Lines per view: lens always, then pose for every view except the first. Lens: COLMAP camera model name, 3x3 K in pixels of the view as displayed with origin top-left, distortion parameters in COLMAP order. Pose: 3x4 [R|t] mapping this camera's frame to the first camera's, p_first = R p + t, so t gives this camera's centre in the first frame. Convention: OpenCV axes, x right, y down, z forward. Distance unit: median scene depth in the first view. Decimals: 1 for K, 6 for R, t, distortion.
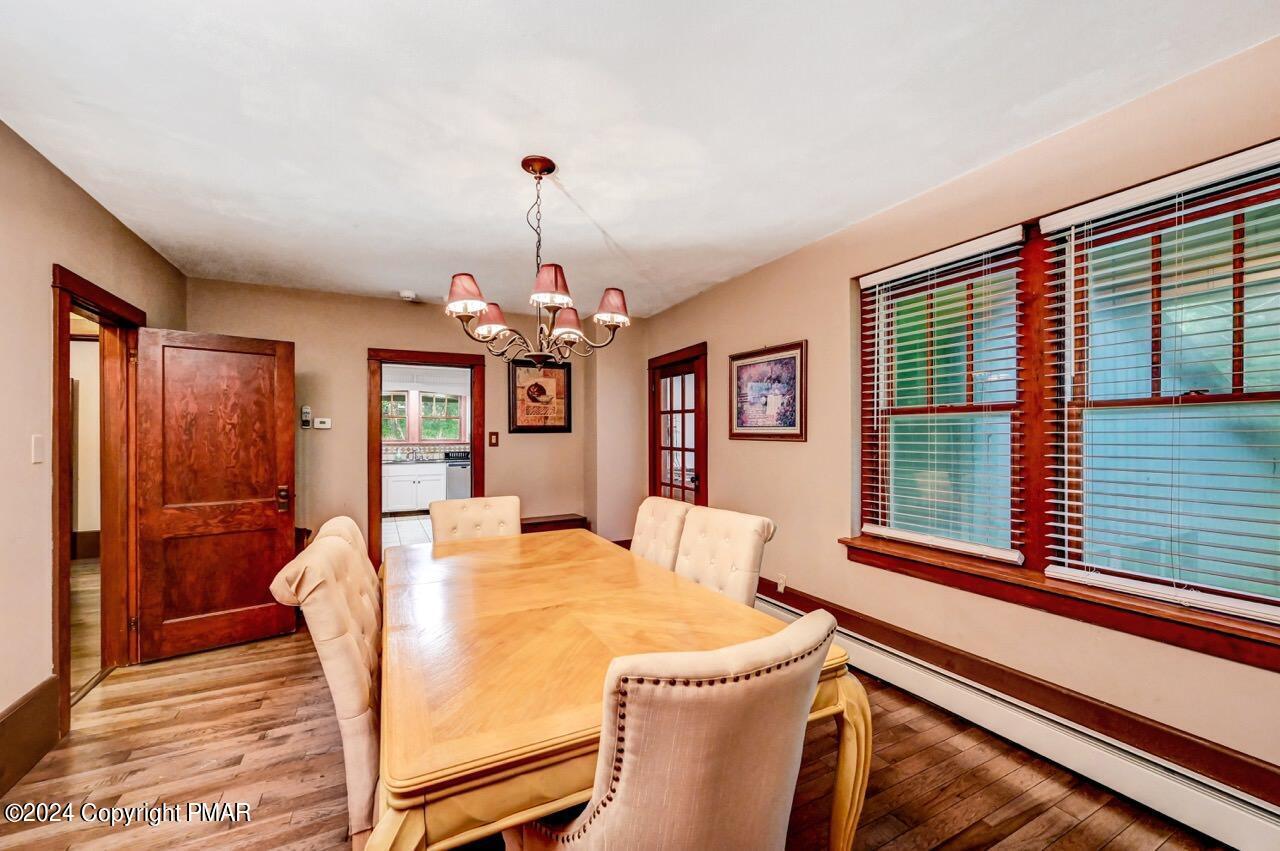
lens RADIAL K [[511.8, 0, 648.5], [0, 511.8, 437.3], [0, 0, 1]] dist [-0.004340, 0.001059]
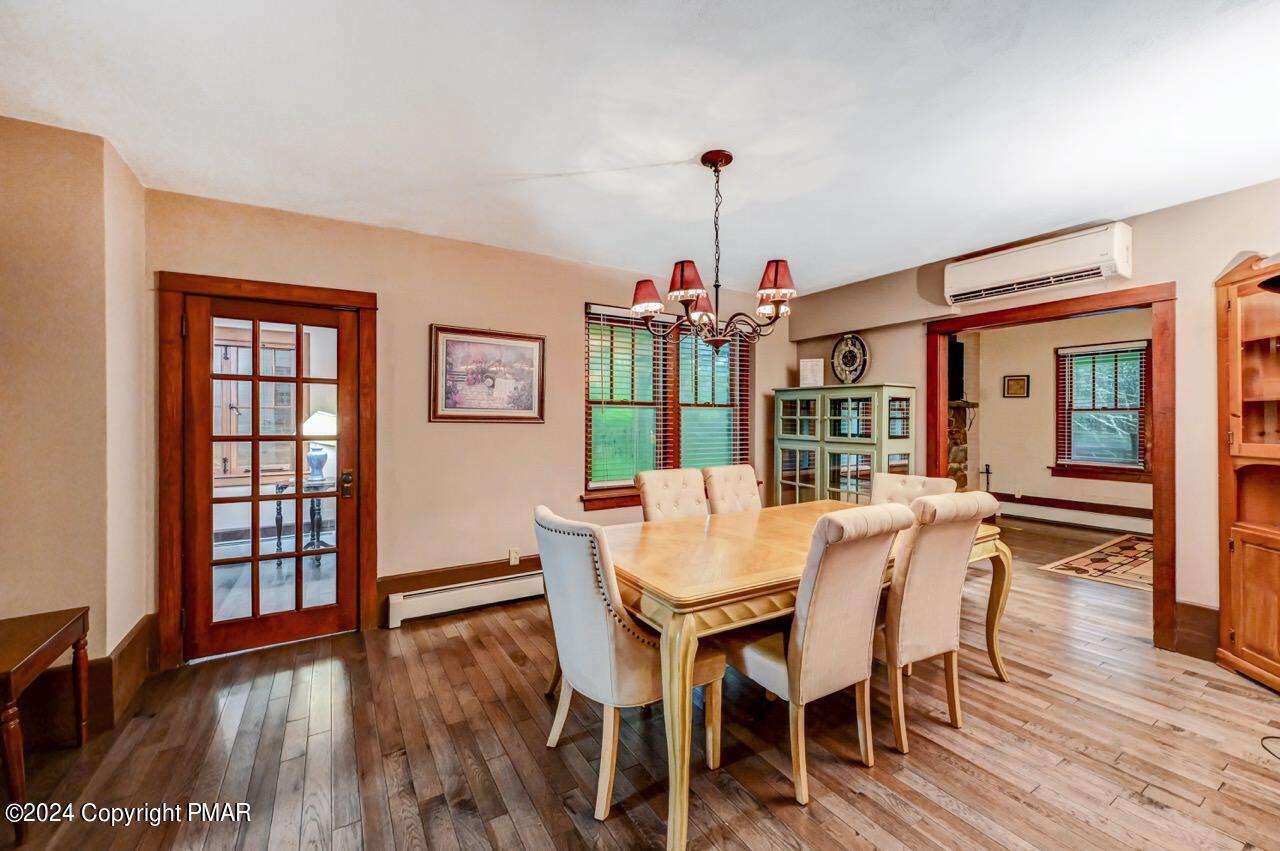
lens RADIAL K [[511.8, 0, 641.3], [0, 511.8, 419.8], [0, 0, 1]] dist [-0.004340, 0.001059]
pose [[-0.051606, 0.001414, 0.998666, -0.820851], [-0.000324, 0.999999, -0.001433, 0.001415], [-0.998667, -0.000398, -0.051606, 0.791149]]
